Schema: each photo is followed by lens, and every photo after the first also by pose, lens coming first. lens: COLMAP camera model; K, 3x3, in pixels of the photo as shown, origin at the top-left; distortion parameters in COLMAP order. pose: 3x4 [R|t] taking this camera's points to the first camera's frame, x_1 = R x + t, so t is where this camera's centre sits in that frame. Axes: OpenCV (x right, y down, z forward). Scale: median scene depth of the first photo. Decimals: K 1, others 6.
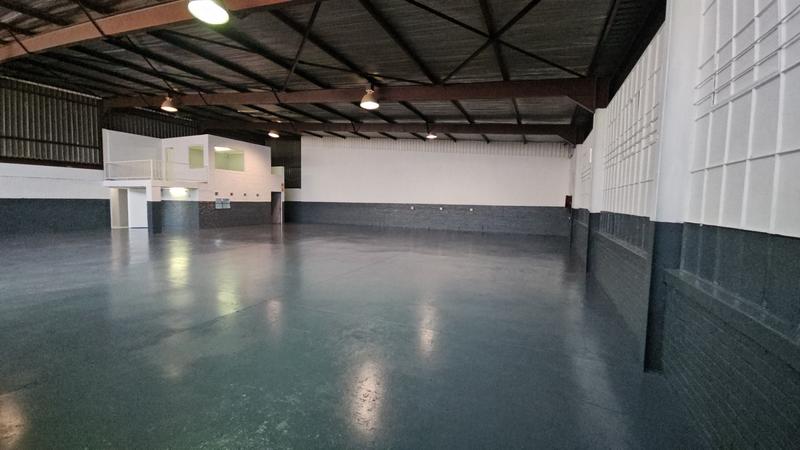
lens RADIAL K [[326.4, 0, 392.8], [0, 326.4, 222.1], [0, 0, 1]] dist [0.013645, -0.009574]
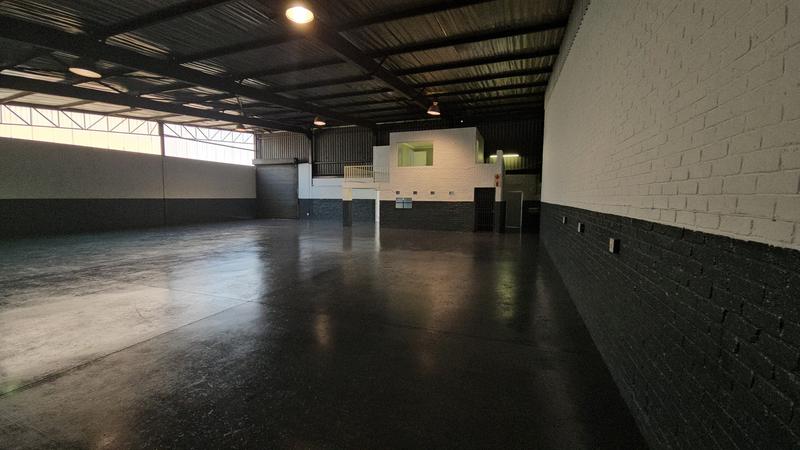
lens RADIAL K [[326.4, 0, 392.8], [0, 326.4, 222.1], [0, 0, 1]] dist [0.013645, -0.009574]
pose [[0.059682, 0.059087, -0.996467, 0.503380], [-0.071761, 0.995918, 0.054757, -0.062625], [0.995635, 0.068239, 0.063678, 1.112522]]
